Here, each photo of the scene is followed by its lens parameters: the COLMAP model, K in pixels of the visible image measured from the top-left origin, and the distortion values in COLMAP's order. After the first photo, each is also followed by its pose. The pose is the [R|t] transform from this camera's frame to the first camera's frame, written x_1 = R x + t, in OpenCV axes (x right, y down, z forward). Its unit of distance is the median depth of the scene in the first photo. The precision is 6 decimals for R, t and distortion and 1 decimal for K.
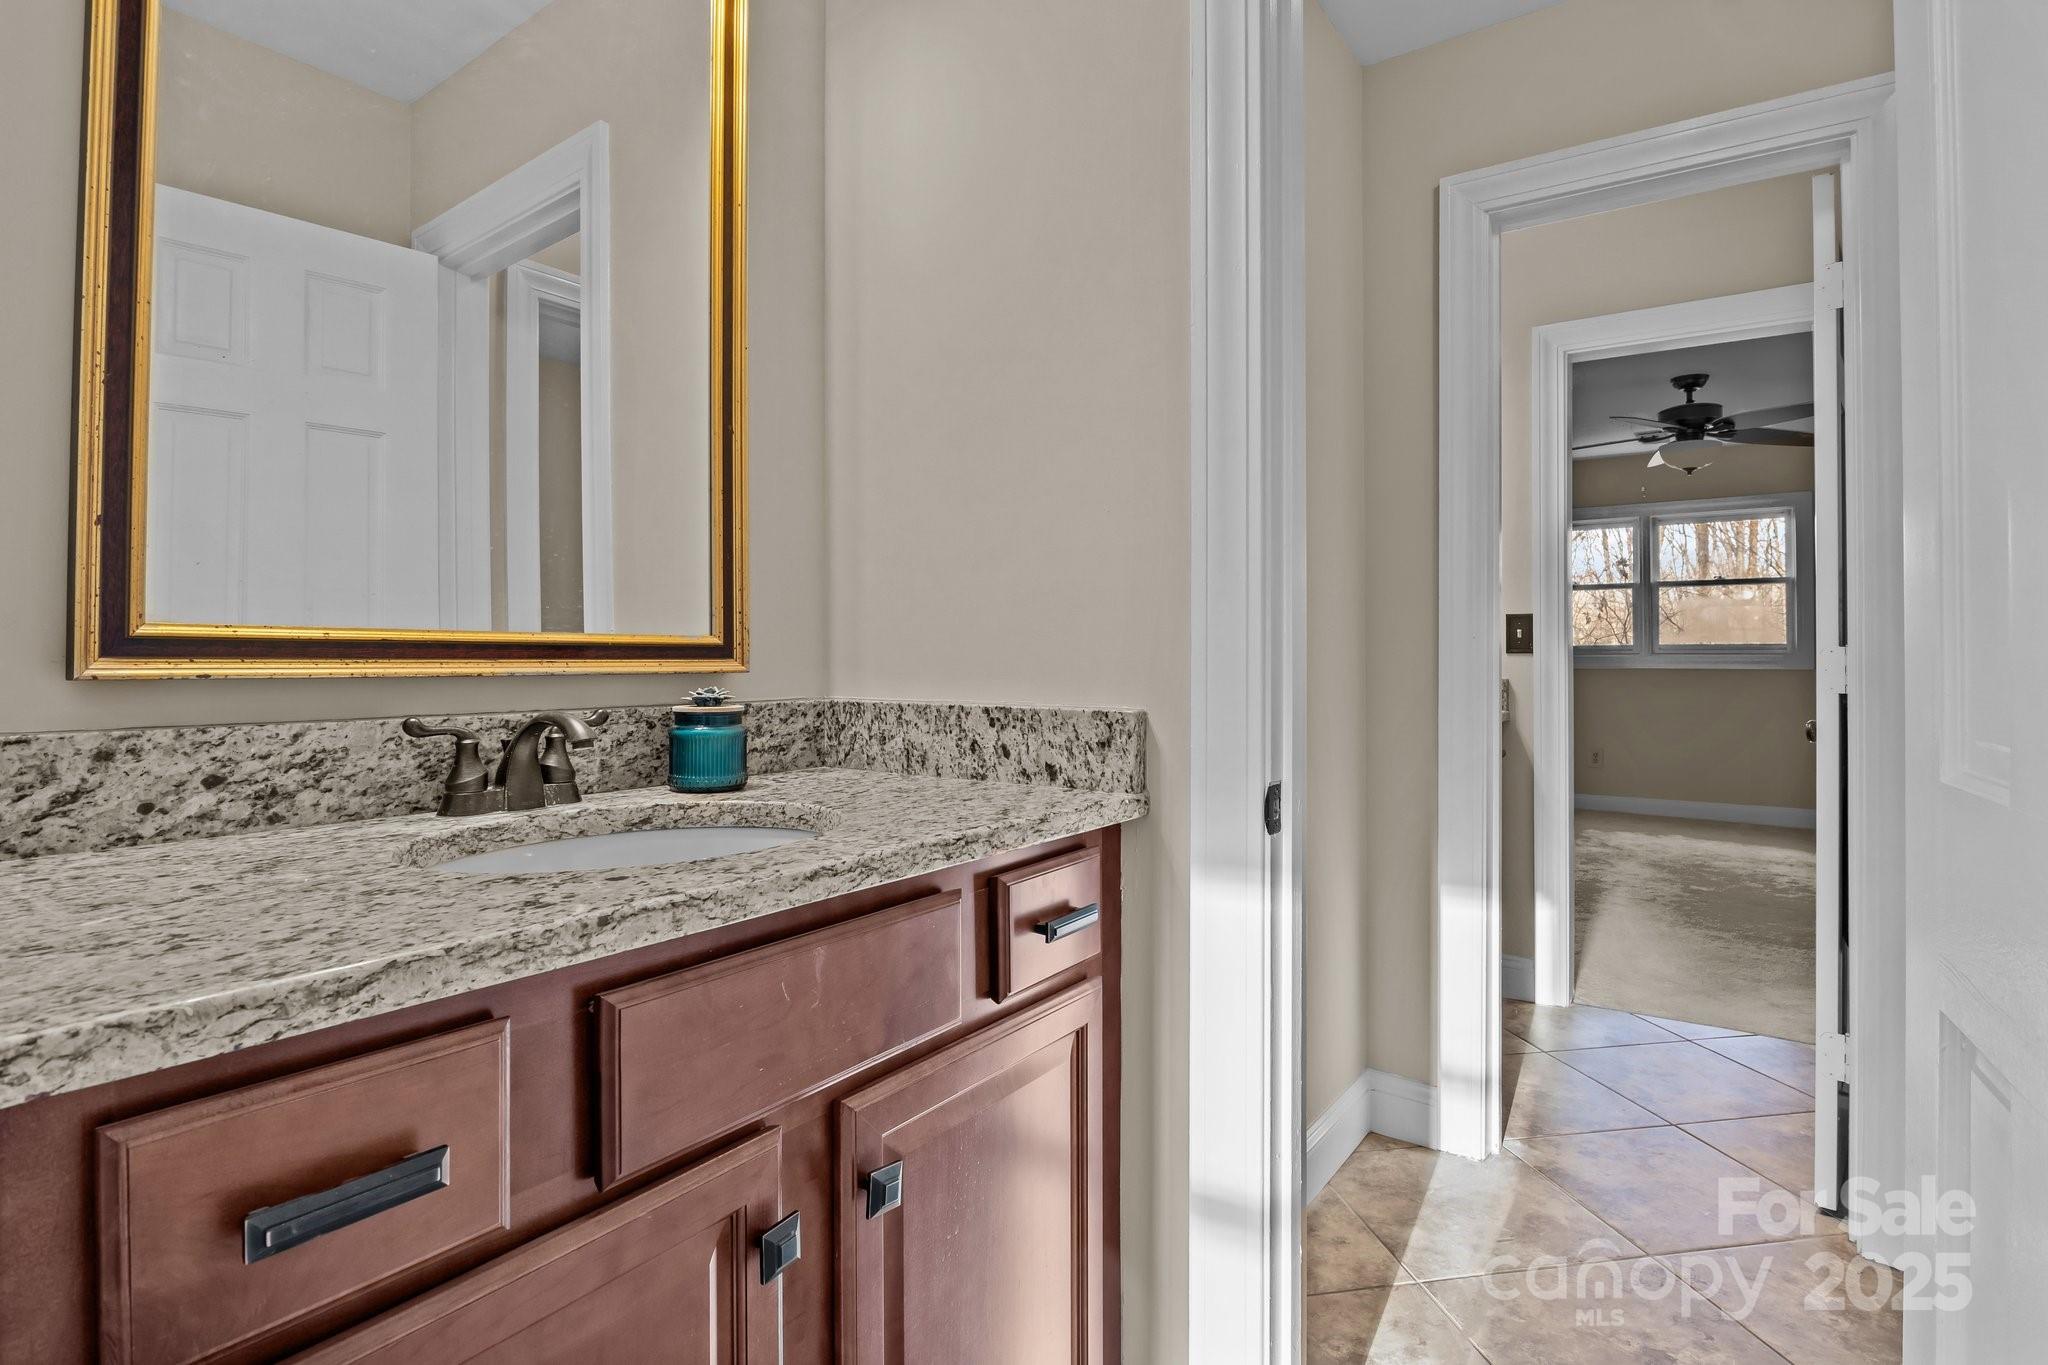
lens RADIAL K [[1031.5, 0, 1016.3], [0, 1031.5, 661.9], [0, 0, 1]] dist [-0.001087, 0.000821]
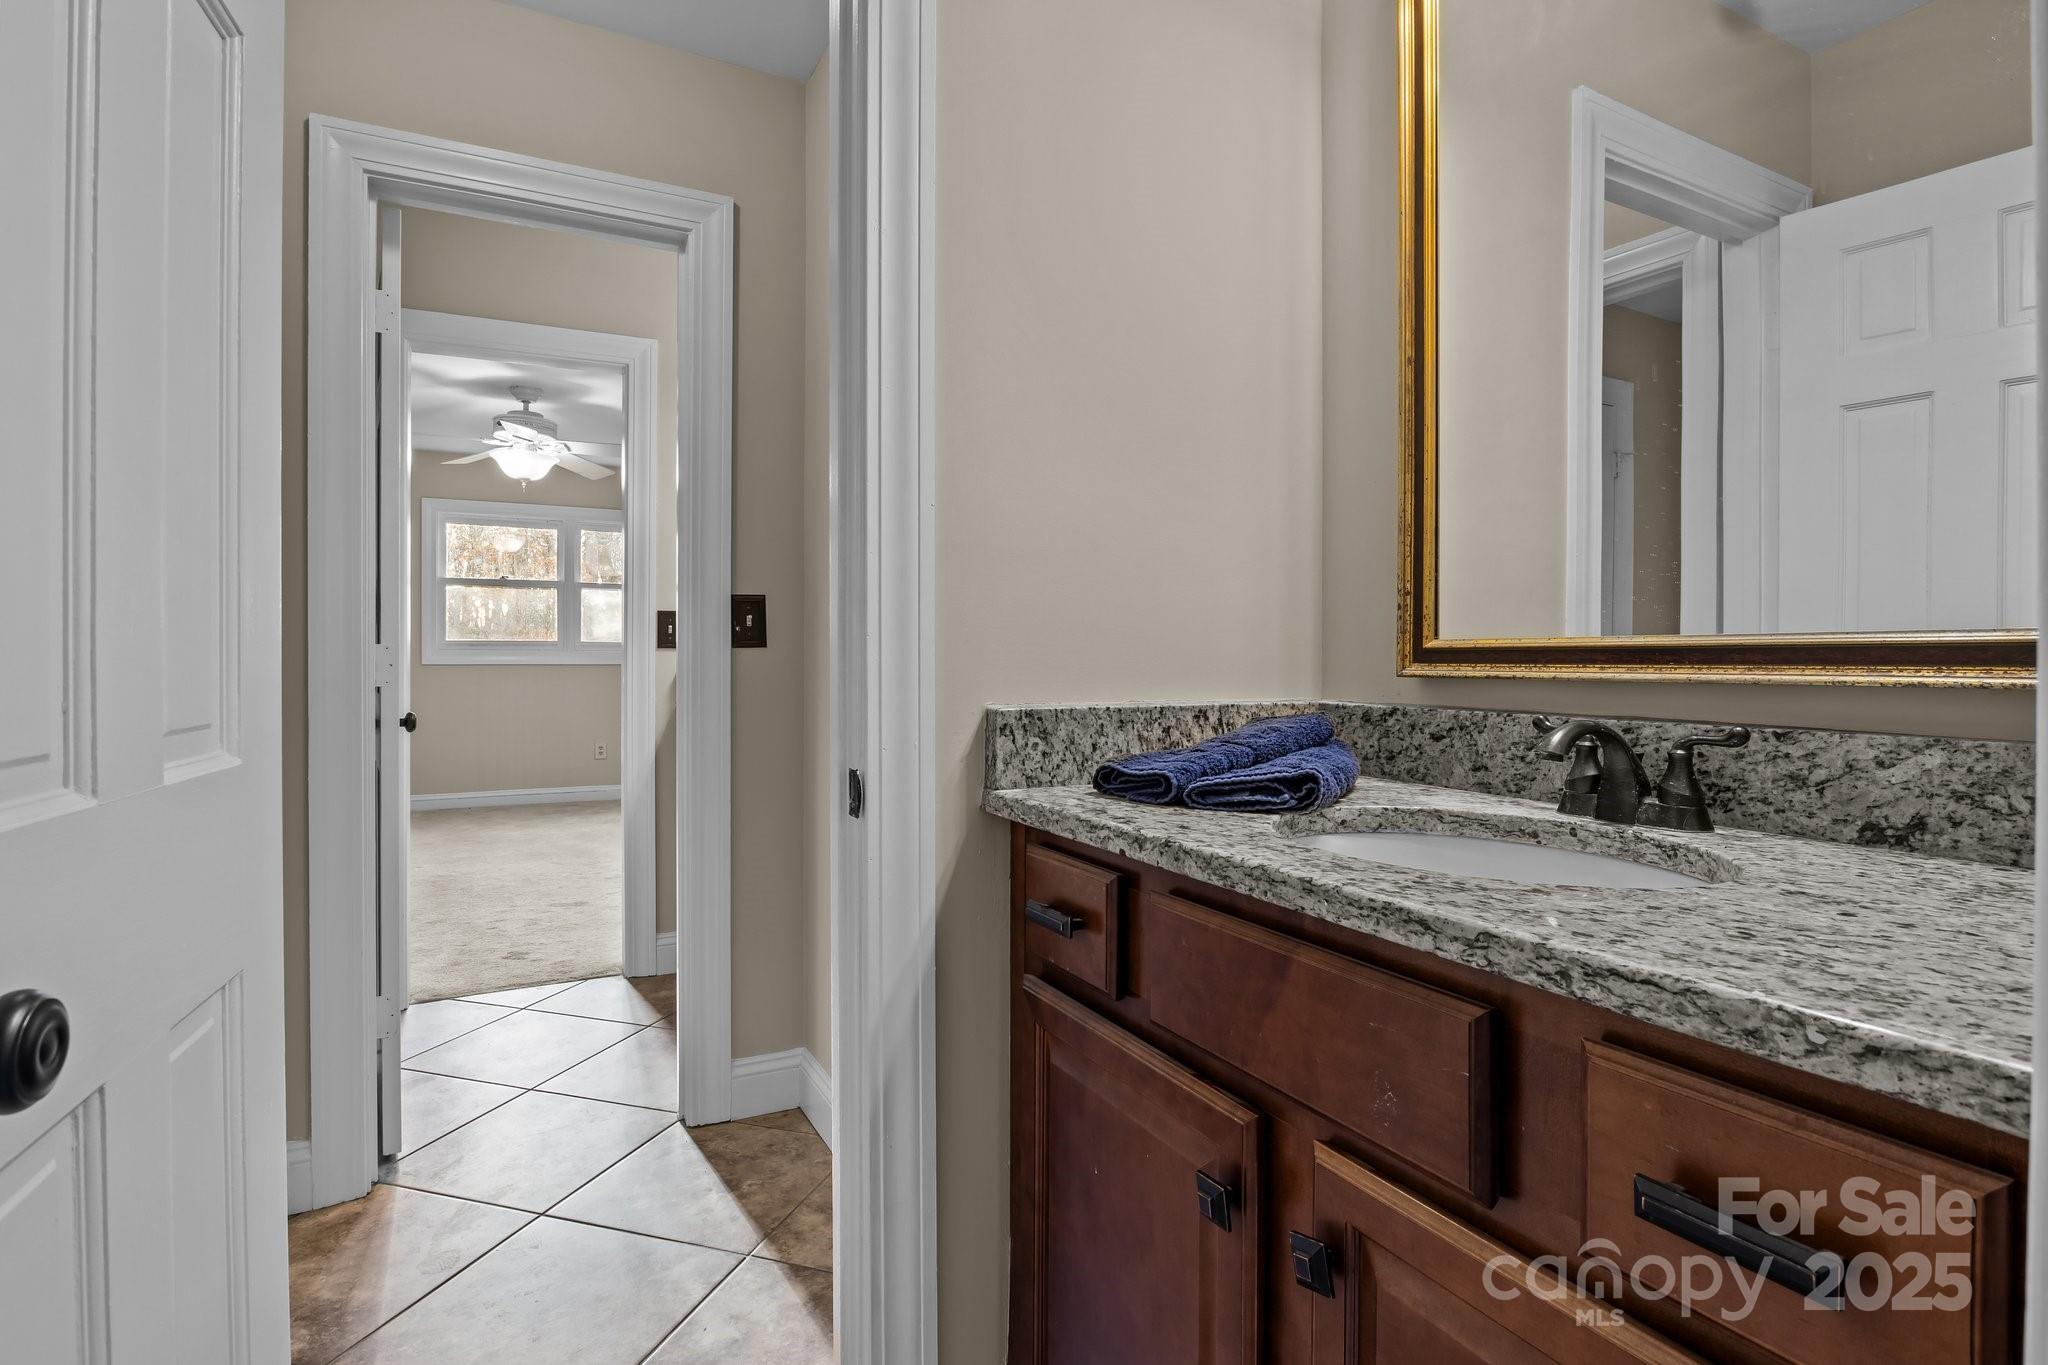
lens RADIAL K [[1031.5, 0, 1016.3], [0, 1031.5, 661.9], [0, 0, 1]] dist [-0.001087, 0.000821]
pose [[-0.443744, -0.003444, -0.896147, 0.720363], [-0.009247, 0.999957, 0.000736, -0.000724], [0.896106, 0.008614, -0.443757, 1.041123]]
